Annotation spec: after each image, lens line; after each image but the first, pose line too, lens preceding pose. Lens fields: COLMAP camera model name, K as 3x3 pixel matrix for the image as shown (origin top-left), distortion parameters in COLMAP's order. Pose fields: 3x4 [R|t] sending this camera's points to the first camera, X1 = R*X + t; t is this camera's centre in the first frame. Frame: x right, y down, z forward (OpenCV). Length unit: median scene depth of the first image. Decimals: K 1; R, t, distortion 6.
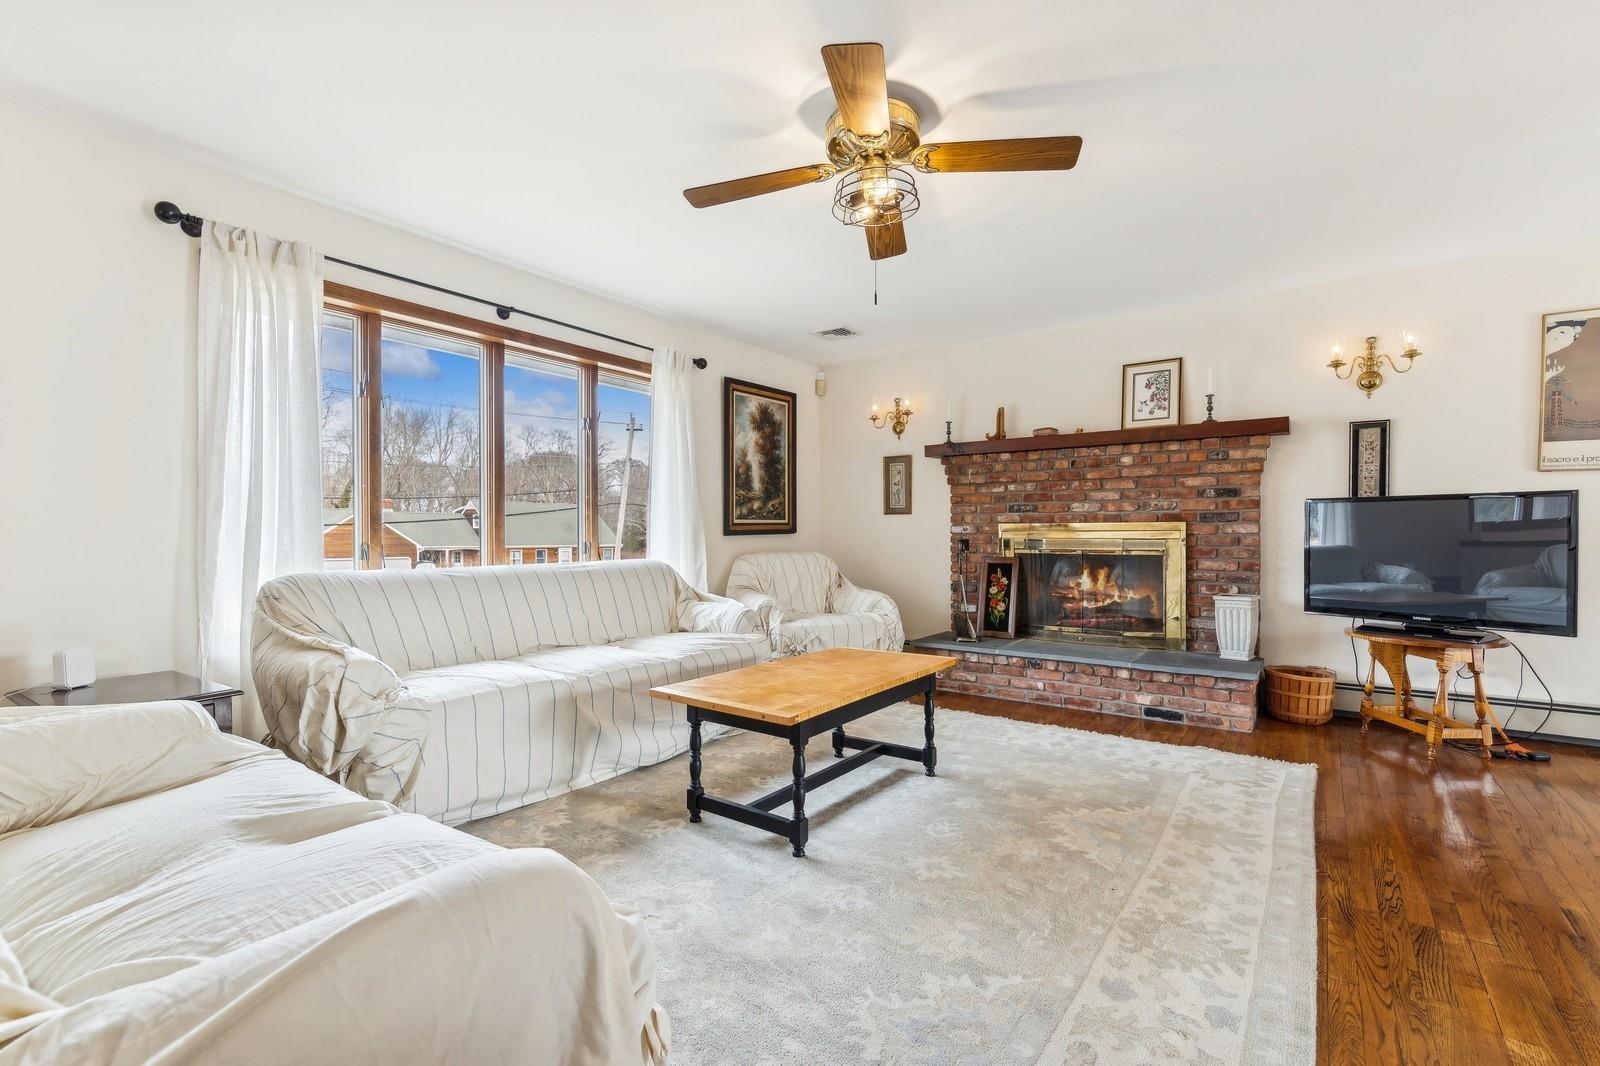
lens RADIAL K [[710.2, 0, 800.0], [0, 710.2, 533.0], [0, 0, 1]] dist [0.009003, 0.000129]
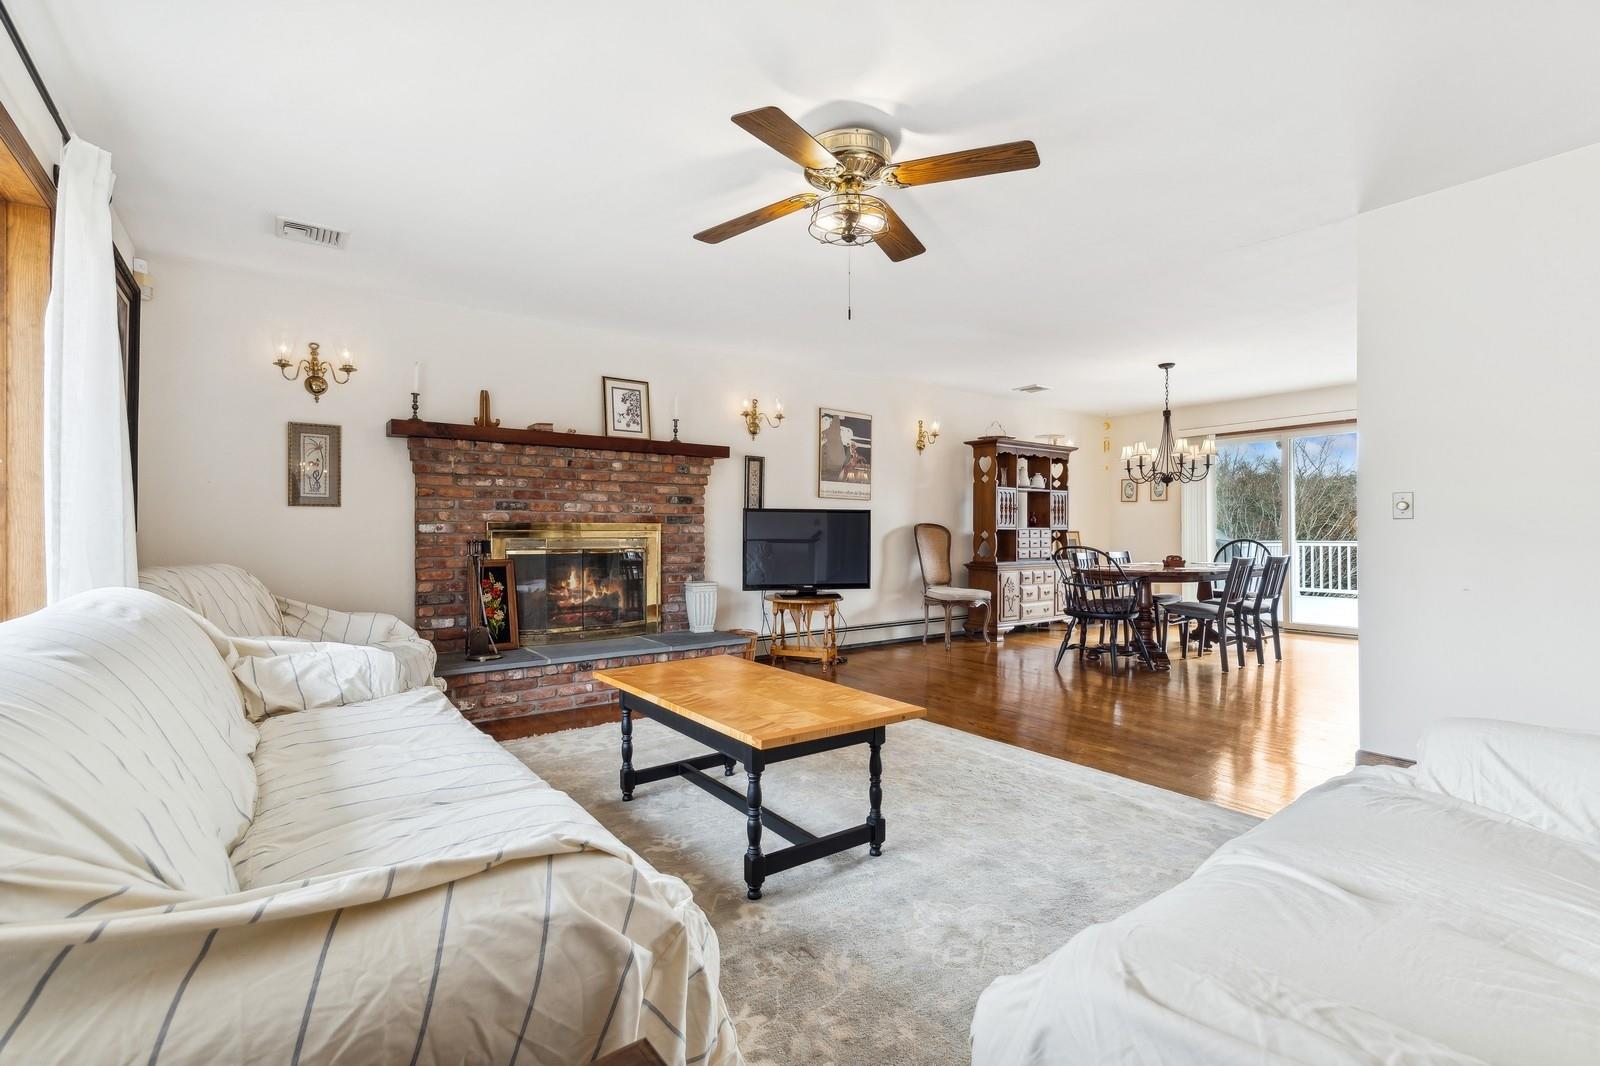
lens RADIAL K [[723.4, 0, 800.0], [0, 723.4, 533.0], [0, 0, 1]] dist [-0.000280, -0.000040]
pose [[0.300804, -0.001640, 0.953685, -0.514735], [-0.001449, 0.999997, 0.002177, -0.002390], [-0.953685, -0.002037, 0.300800, 0.404448]]
